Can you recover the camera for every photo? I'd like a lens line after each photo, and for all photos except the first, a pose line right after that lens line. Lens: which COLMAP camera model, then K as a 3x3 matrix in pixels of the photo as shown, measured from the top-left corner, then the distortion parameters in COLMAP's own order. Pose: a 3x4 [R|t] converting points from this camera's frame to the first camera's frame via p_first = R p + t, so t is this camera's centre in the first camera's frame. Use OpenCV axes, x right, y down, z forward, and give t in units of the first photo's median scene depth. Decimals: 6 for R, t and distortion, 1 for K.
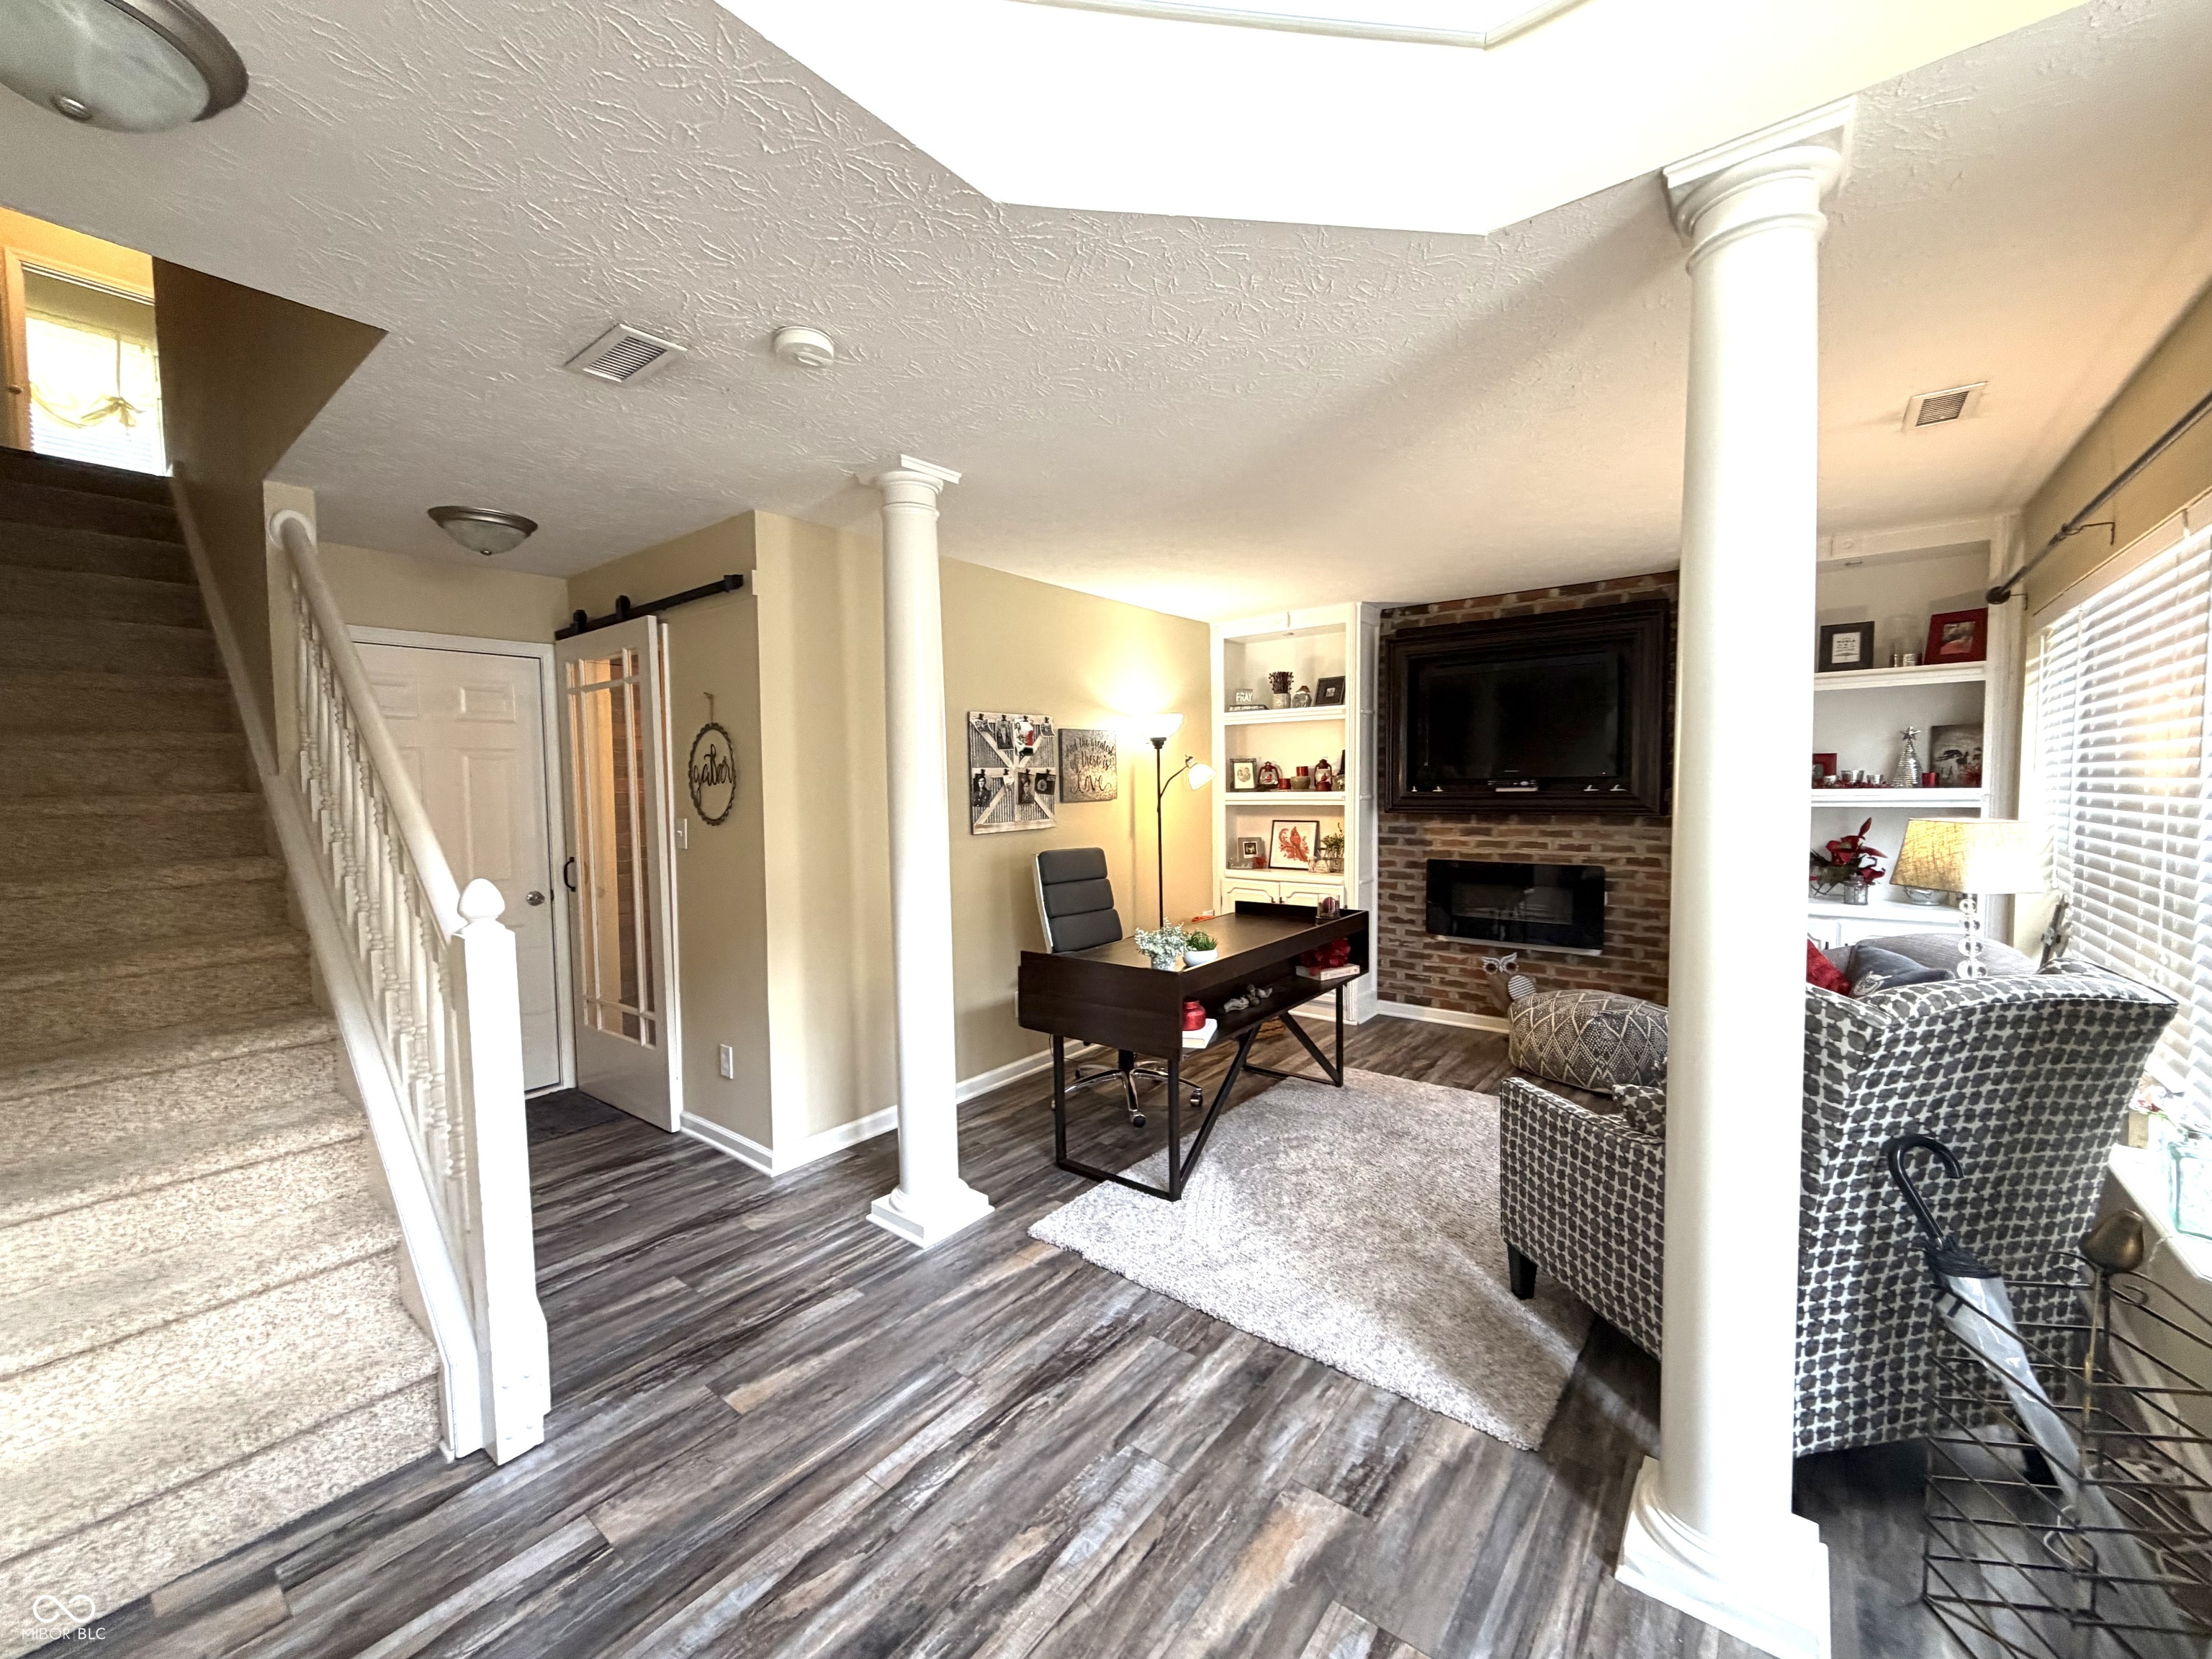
lens RADIAL K [[879.4, 0, 1105.8], [0, 879.4, 829.6], [0, 0, 1]] dist [-0.001366, 0.000272]
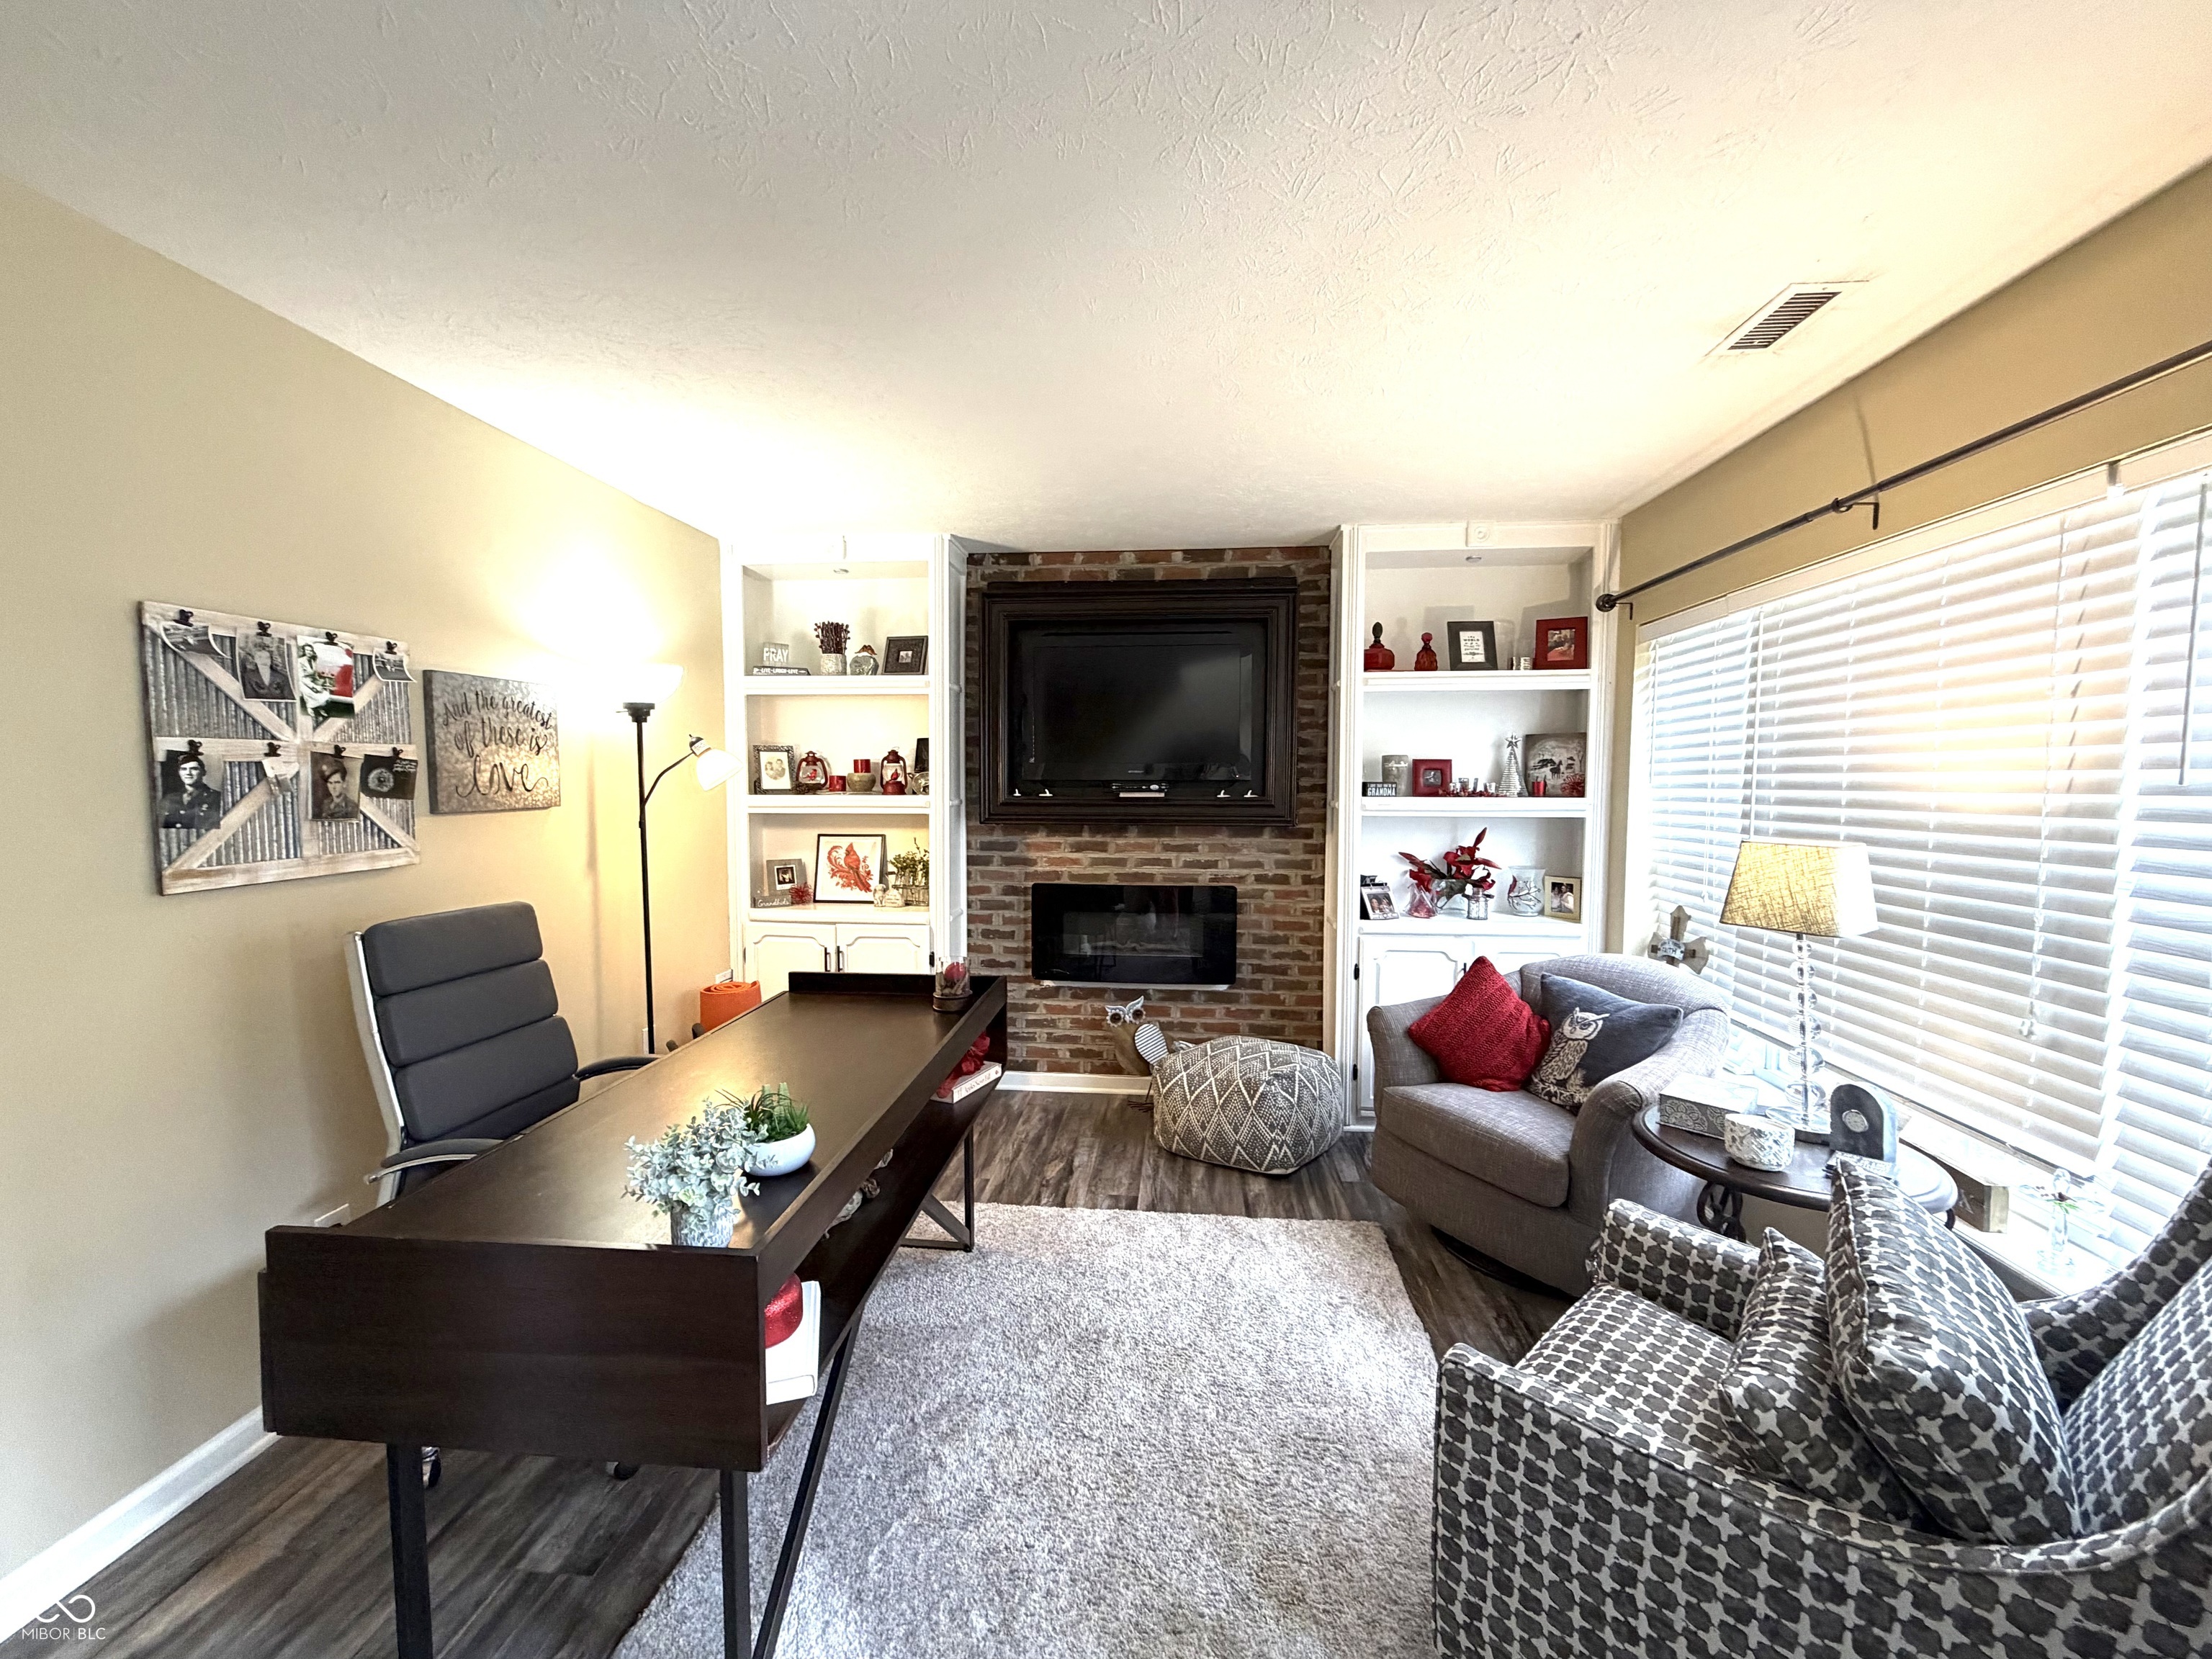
lens RADIAL K [[879.4, 0, 1100.8], [0, 879.4, 830.8], [0, 0, 1]] dist [-0.001366, 0.000272]
pose [[0.843288, -0.015451, 0.537240, 0.002213], [0.014058, 0.999879, 0.006690, -0.018907], [-0.537278, 0.001910, 0.843403, 0.353749]]
